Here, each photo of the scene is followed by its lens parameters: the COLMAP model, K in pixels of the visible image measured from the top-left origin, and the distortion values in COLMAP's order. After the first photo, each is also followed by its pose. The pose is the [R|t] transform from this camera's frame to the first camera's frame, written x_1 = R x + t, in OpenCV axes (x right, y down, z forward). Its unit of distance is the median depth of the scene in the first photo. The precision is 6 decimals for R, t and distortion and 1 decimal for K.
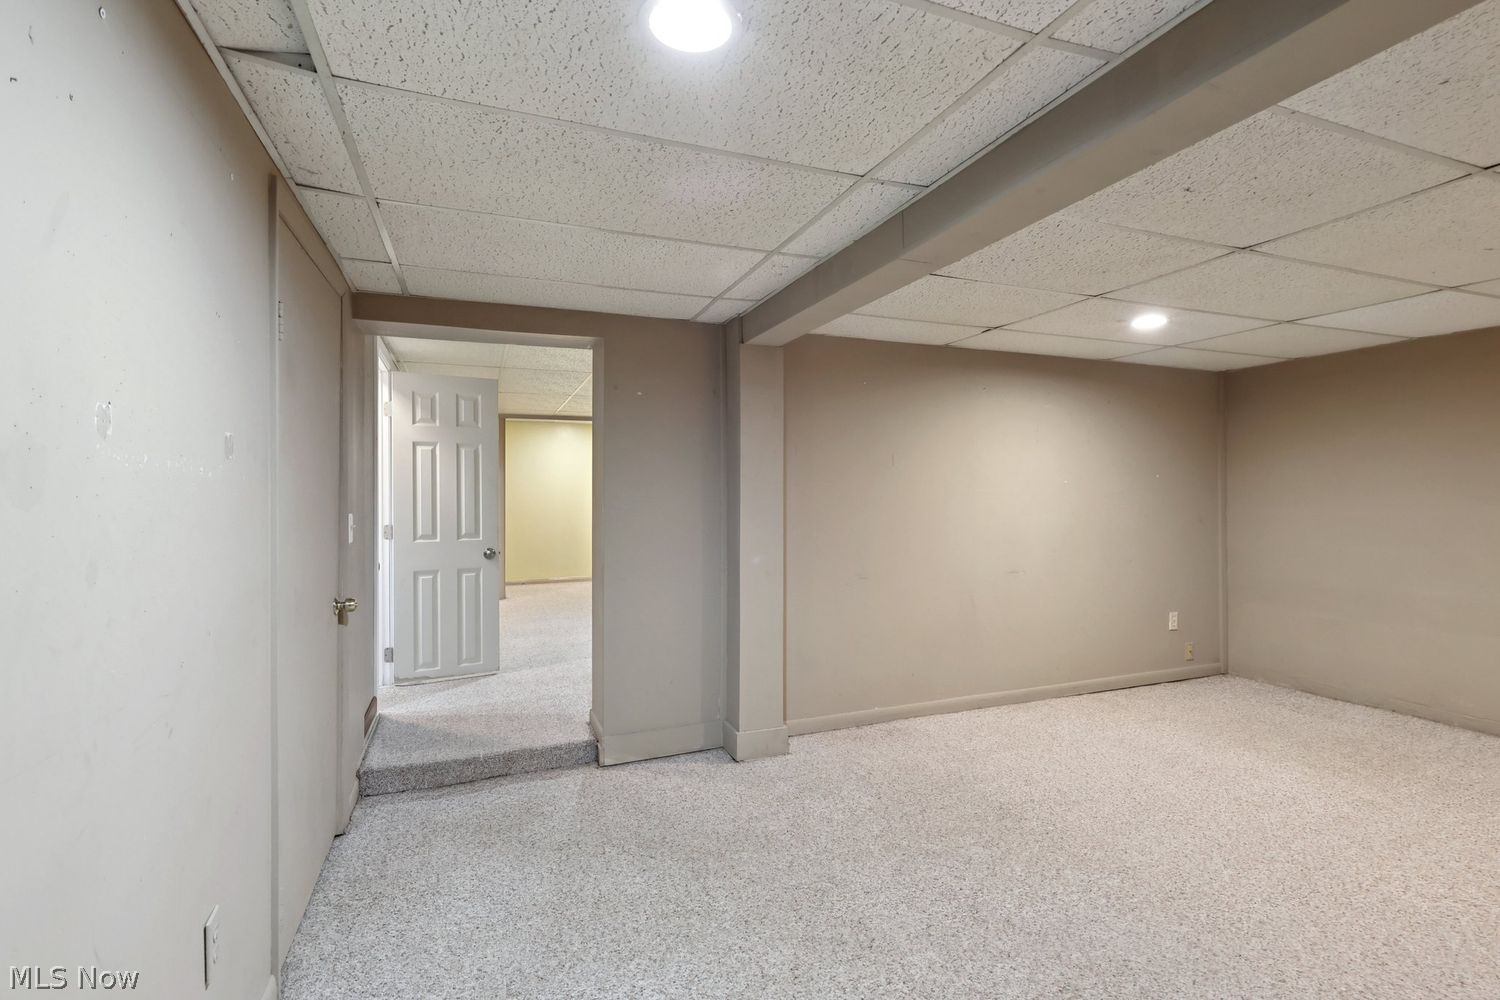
lens RADIAL K [[700.8, 0, 763.2], [0, 700.8, 497.9], [0, 0, 1]] dist [-0.000356, 0.000665]
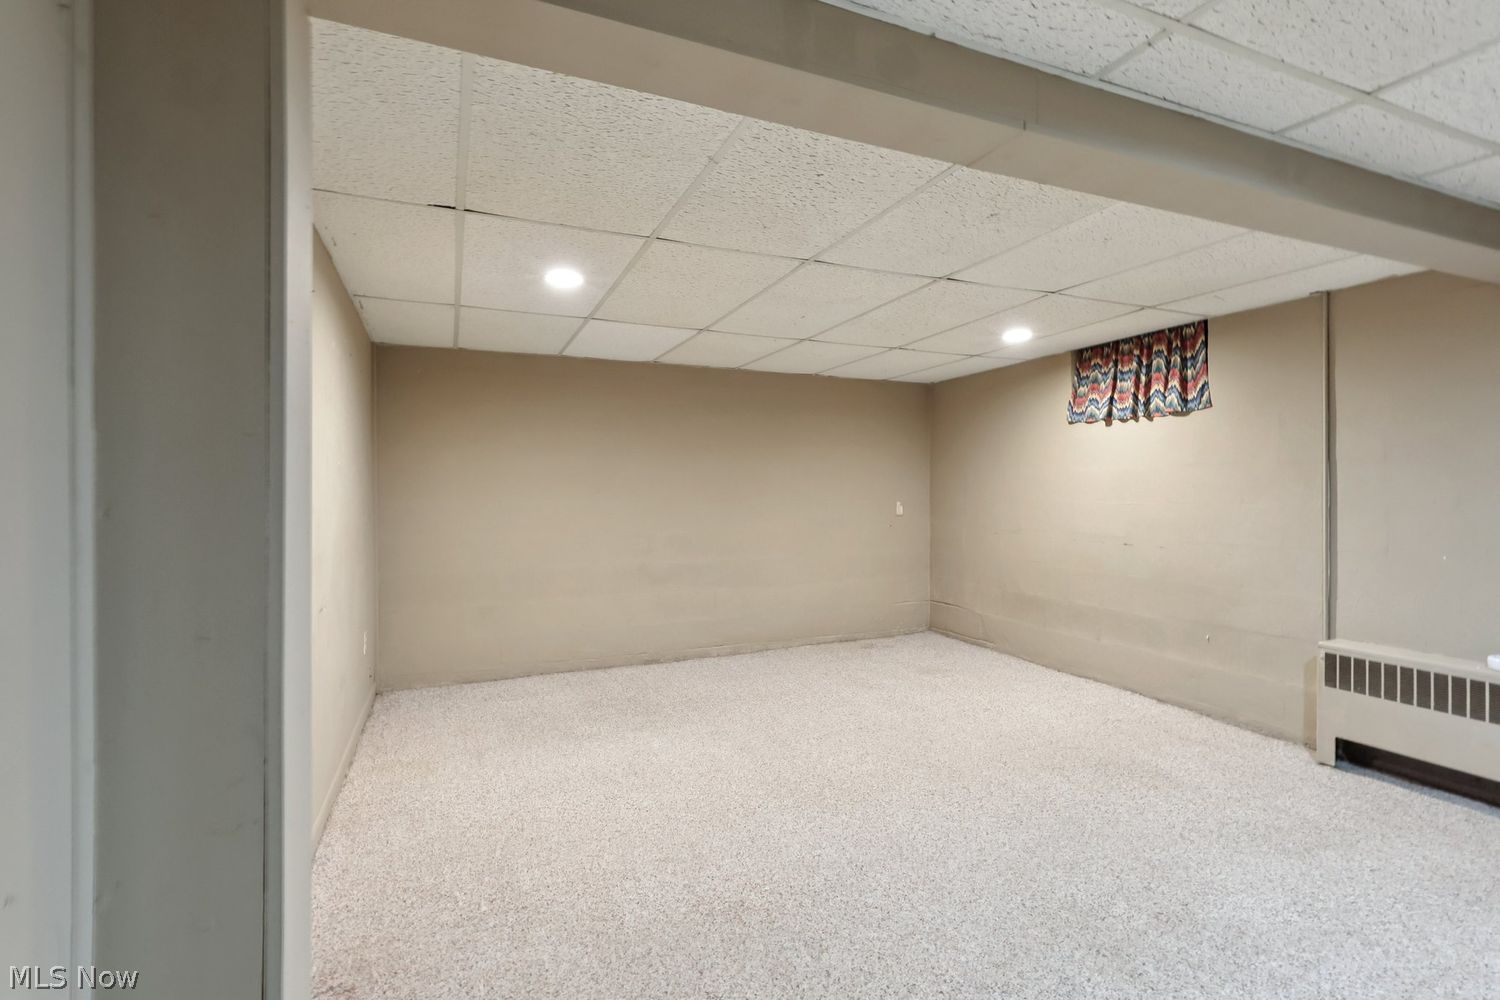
lens RADIAL K [[700.8, 0, 760.2], [0, 700.8, 495.9], [0, 0, 1]] dist [-0.000356, 0.000665]
pose [[-0.018115, -0.003959, 0.999828, -0.341208], [0.005313, 0.999978, 0.004056, 0.011472], [-0.999822, 0.005385, -0.018093, 0.872520]]
